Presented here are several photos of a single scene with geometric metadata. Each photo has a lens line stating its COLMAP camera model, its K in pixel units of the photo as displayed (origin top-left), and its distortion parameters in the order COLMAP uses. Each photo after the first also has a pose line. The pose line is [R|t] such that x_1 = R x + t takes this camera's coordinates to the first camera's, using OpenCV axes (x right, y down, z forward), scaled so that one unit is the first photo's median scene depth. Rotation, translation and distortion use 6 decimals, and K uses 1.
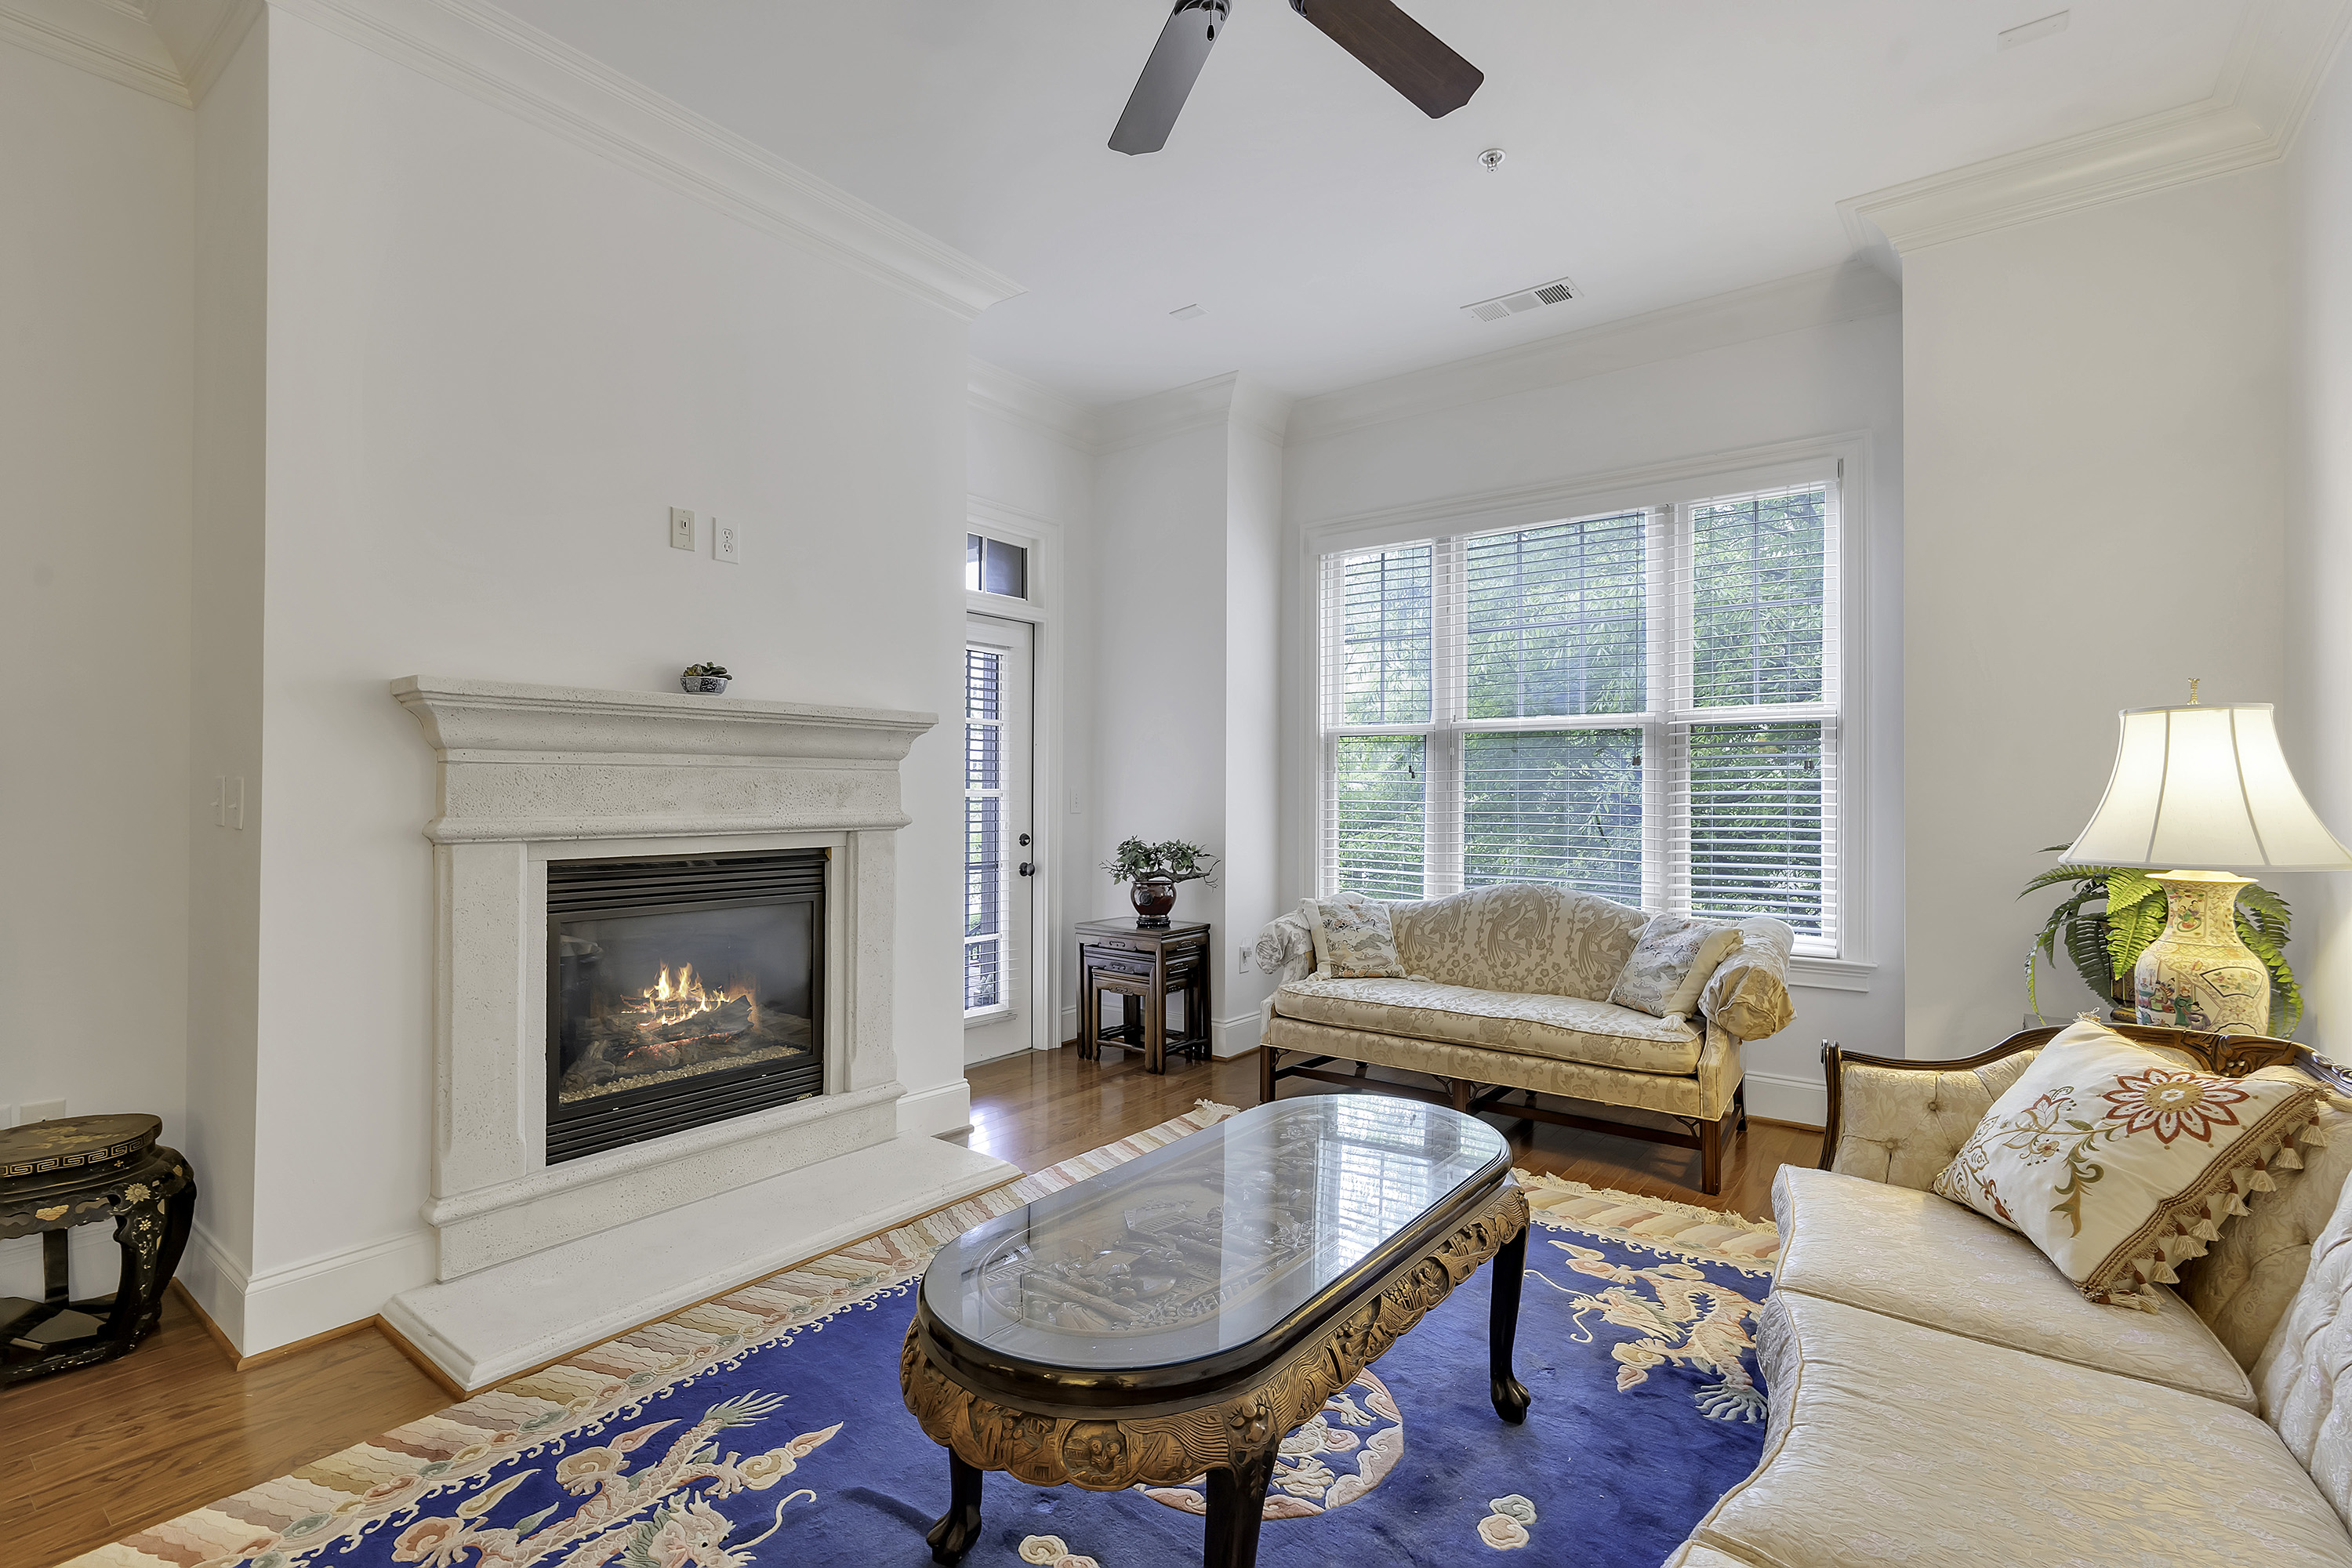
lens RADIAL K [[1072.4, 0, 1175.1], [0, 1072.4, 787.7], [0, 0, 1]] dist [-0.002627, 0.000745]
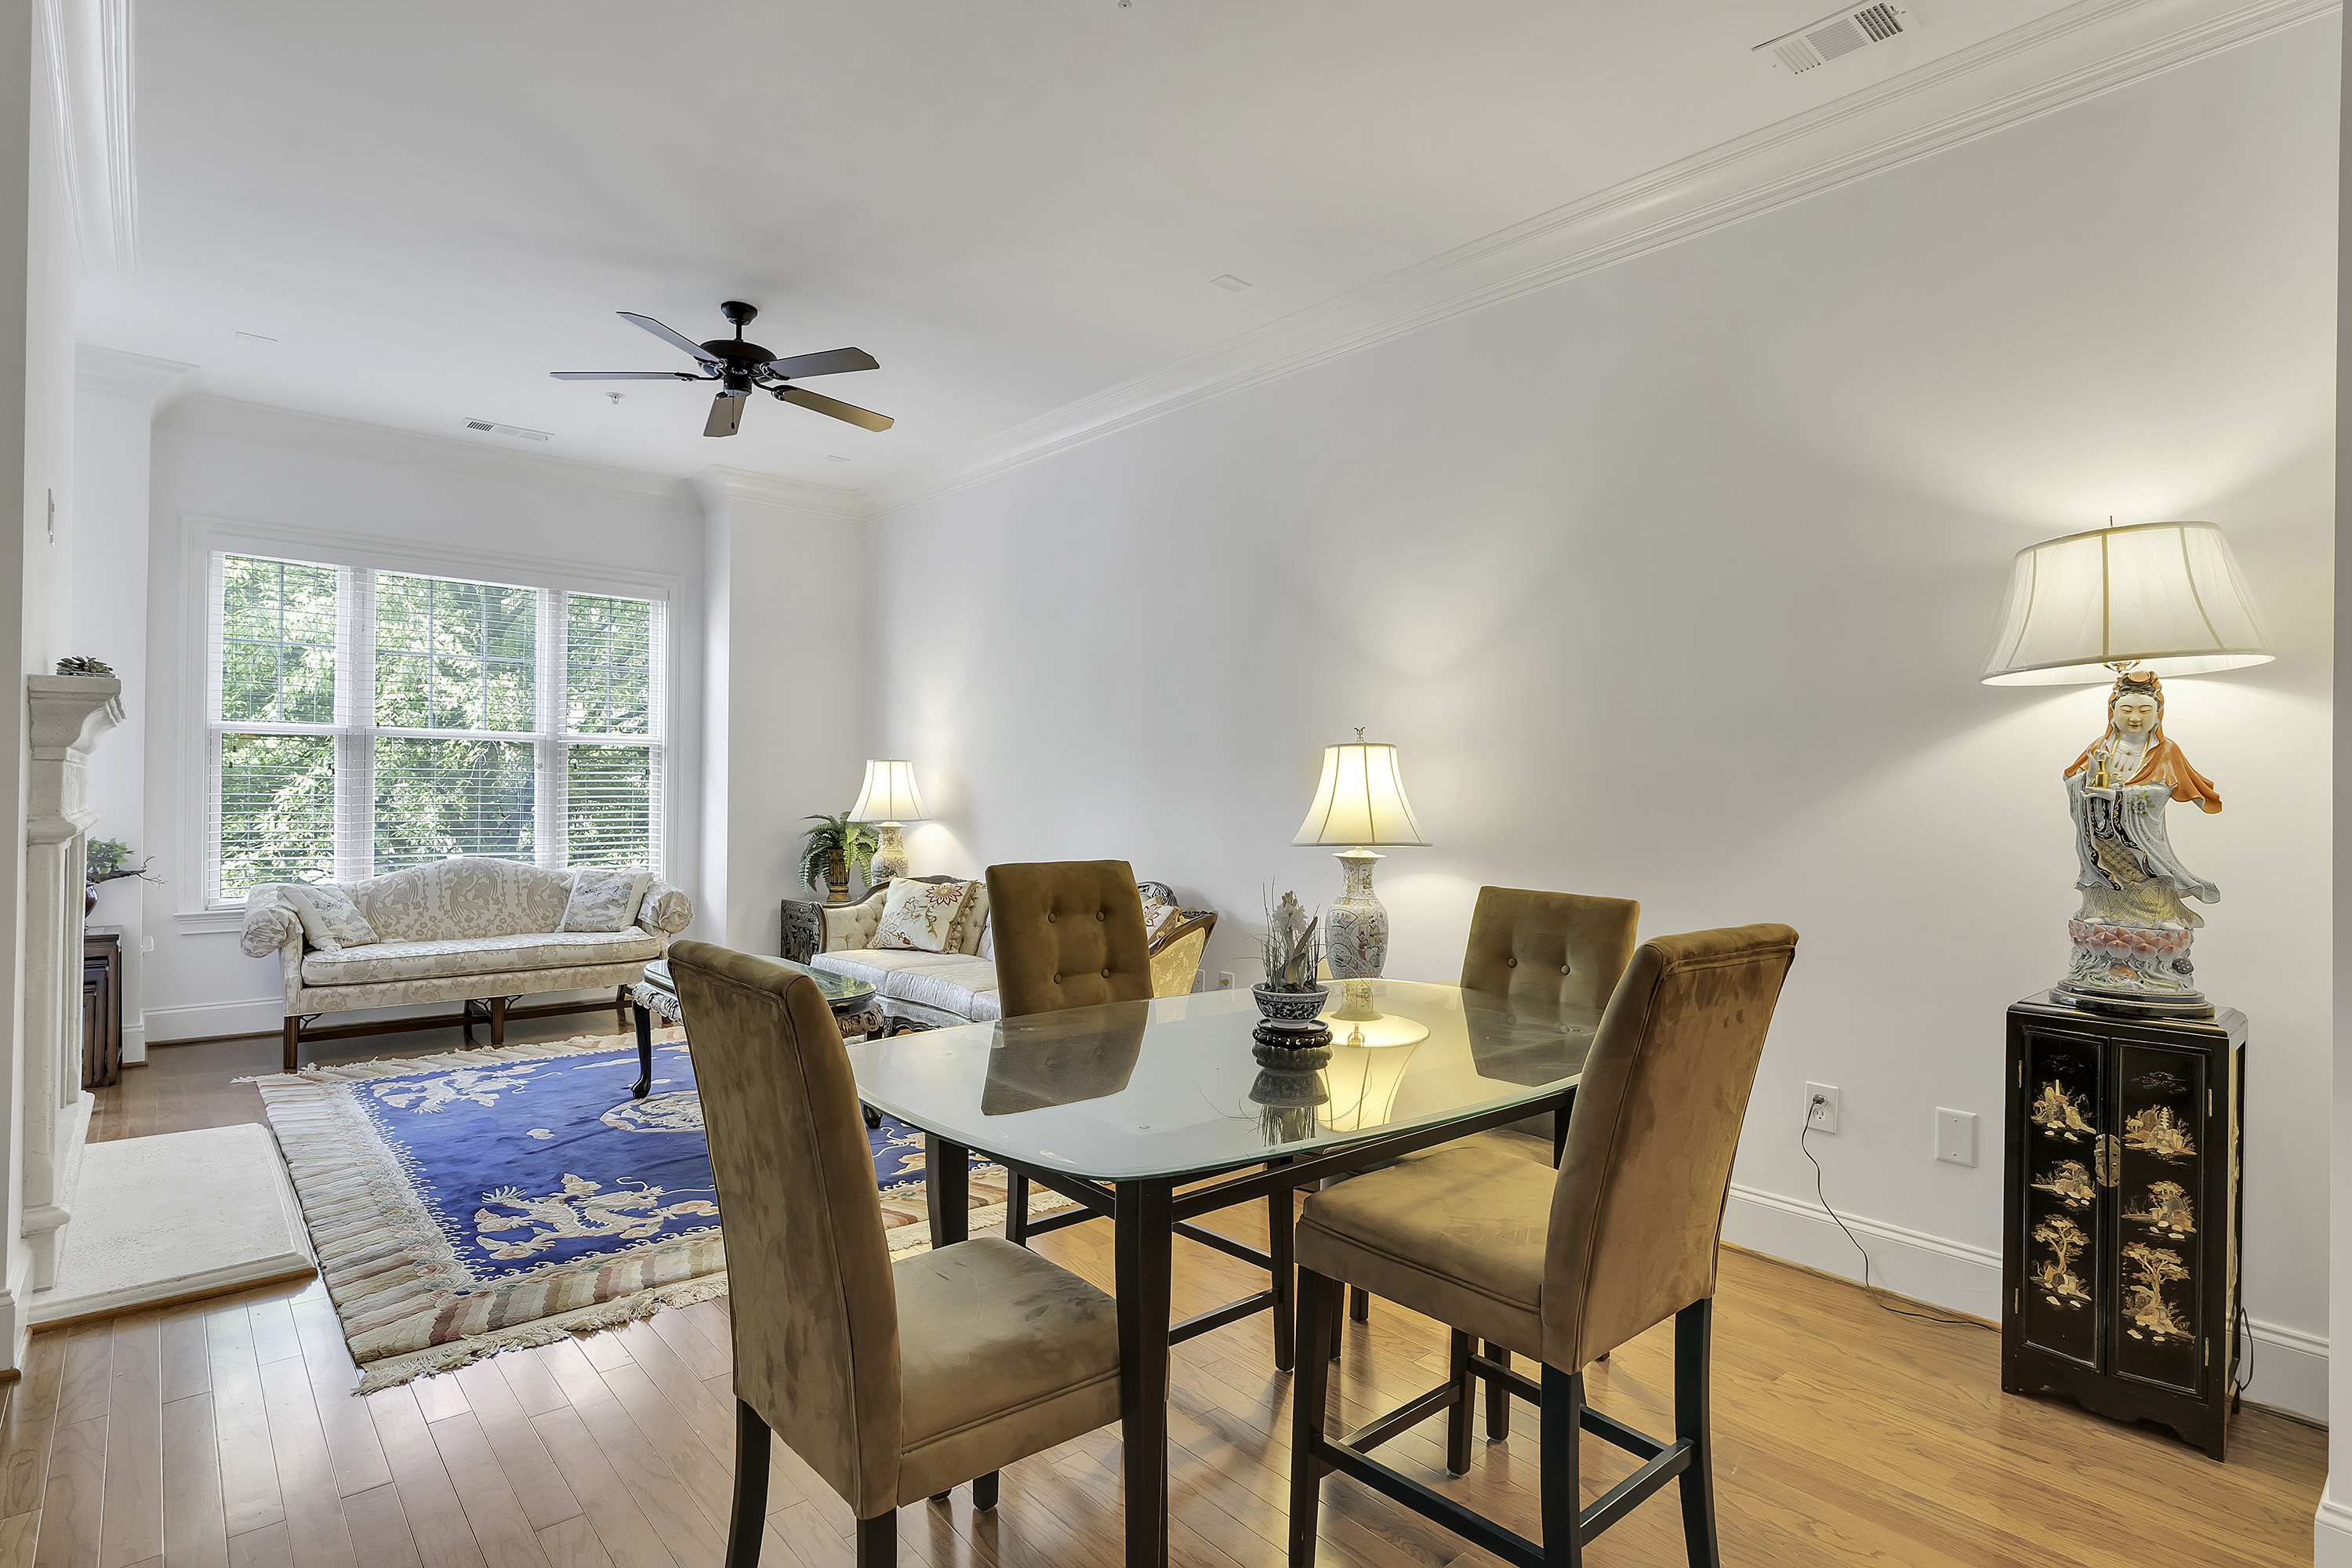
lens RADIAL K [[1171.1, 0, 1175.7], [0, 1171.1, 786.7], [0, 0, 1]] dist [0.004793, 0.000202]
pose [[0.201171, 0.004688, 0.979545, -1.079615], [-0.014928, 0.999887, -0.001719, -0.010409], [-0.979442, -0.014277, 0.201218, -0.162485]]
